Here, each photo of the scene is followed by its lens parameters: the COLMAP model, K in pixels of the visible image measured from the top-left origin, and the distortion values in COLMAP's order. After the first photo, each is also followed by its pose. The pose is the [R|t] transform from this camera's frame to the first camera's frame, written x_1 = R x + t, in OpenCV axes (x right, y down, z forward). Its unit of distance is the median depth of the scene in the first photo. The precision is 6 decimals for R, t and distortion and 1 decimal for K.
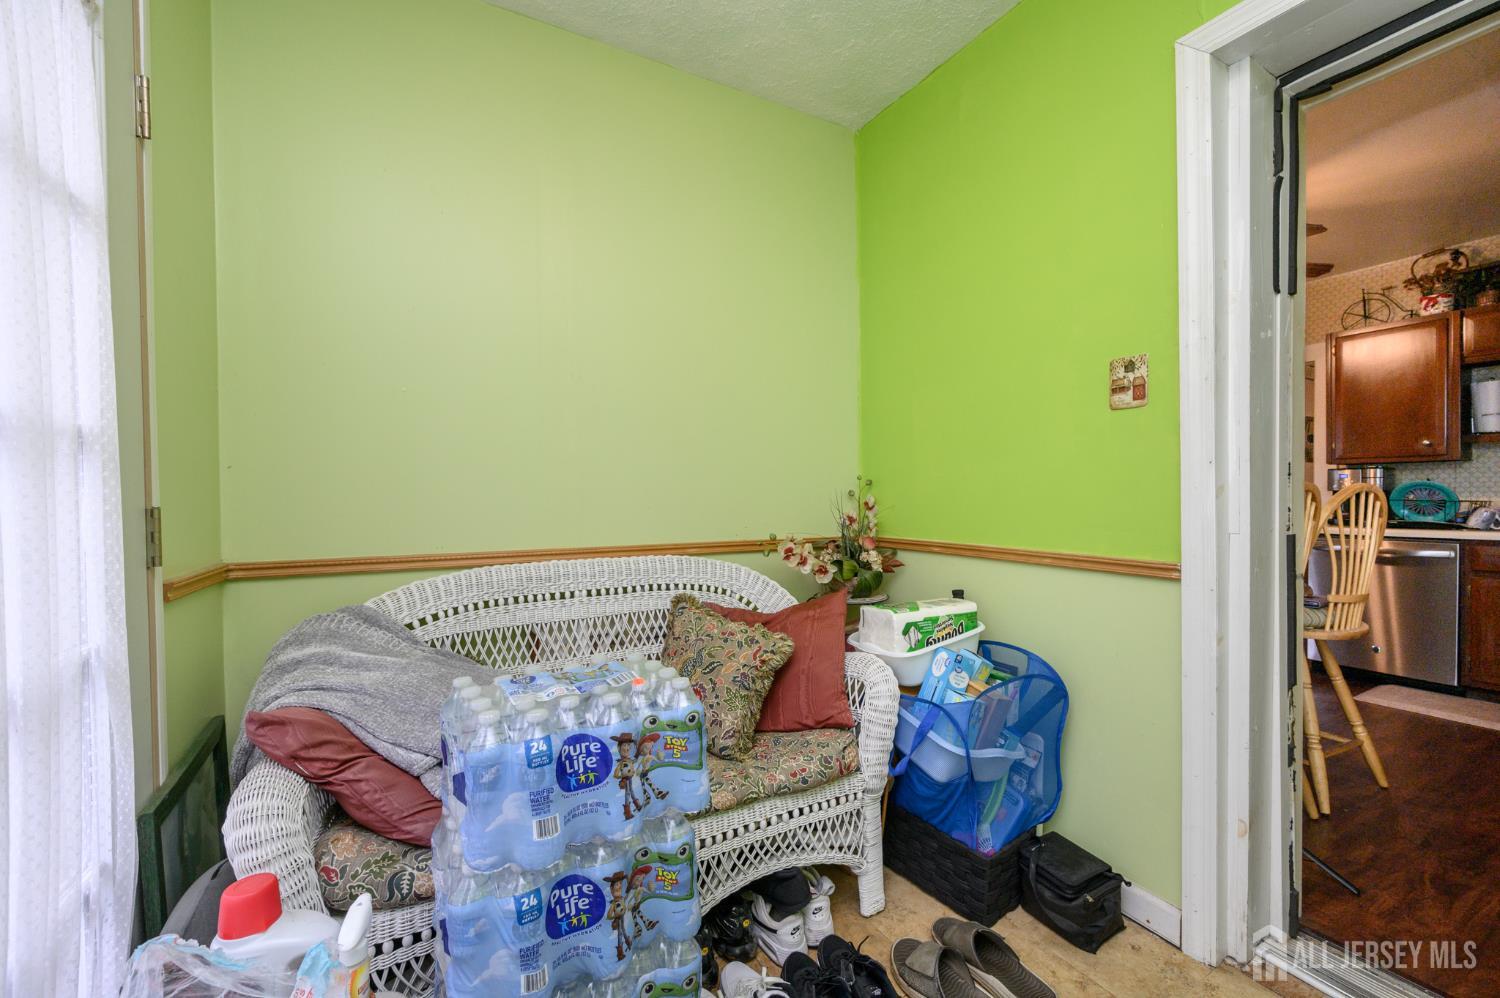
lens RADIAL K [[593.9, 0, 749.7], [0, 593.9, 501.8], [0, 0, 1]] dist [0.001519, 0.000153]
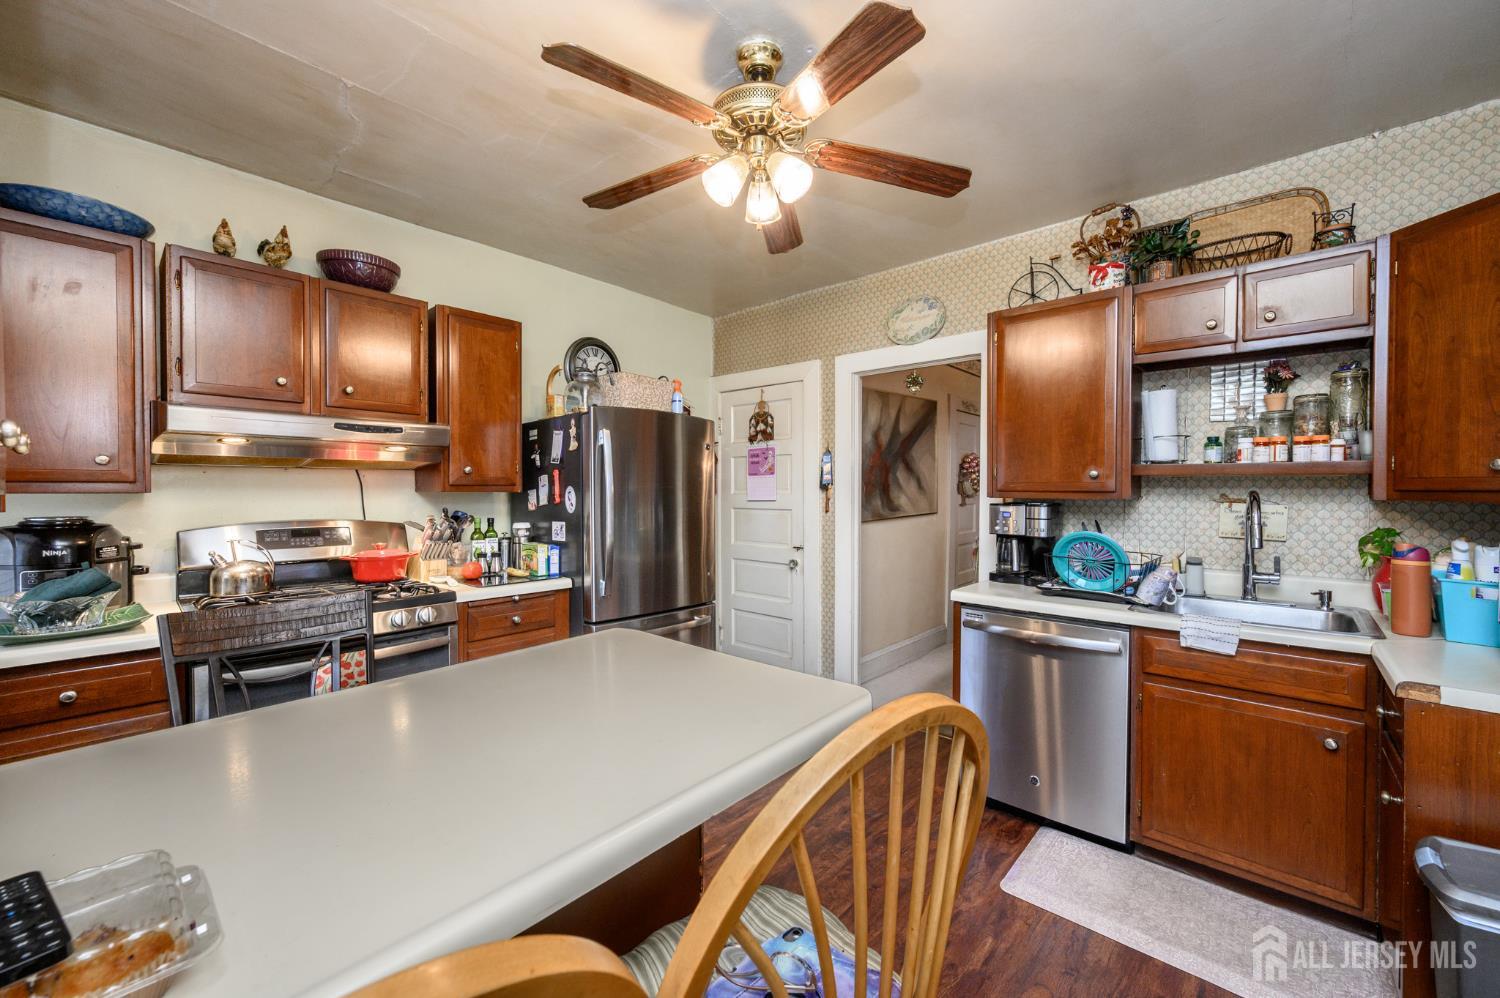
lens RADIAL K [[593.9, 0, 758.2], [0, 593.9, 500.6], [0, 0, 1]] dist [0.001519, 0.000153]
pose [[0.945372, -0.001027, 0.325991, 0.541625], [-0.002270, 0.999950, 0.009733, -0.075253], [-0.325984, -0.009941, 0.945323, 0.472748]]
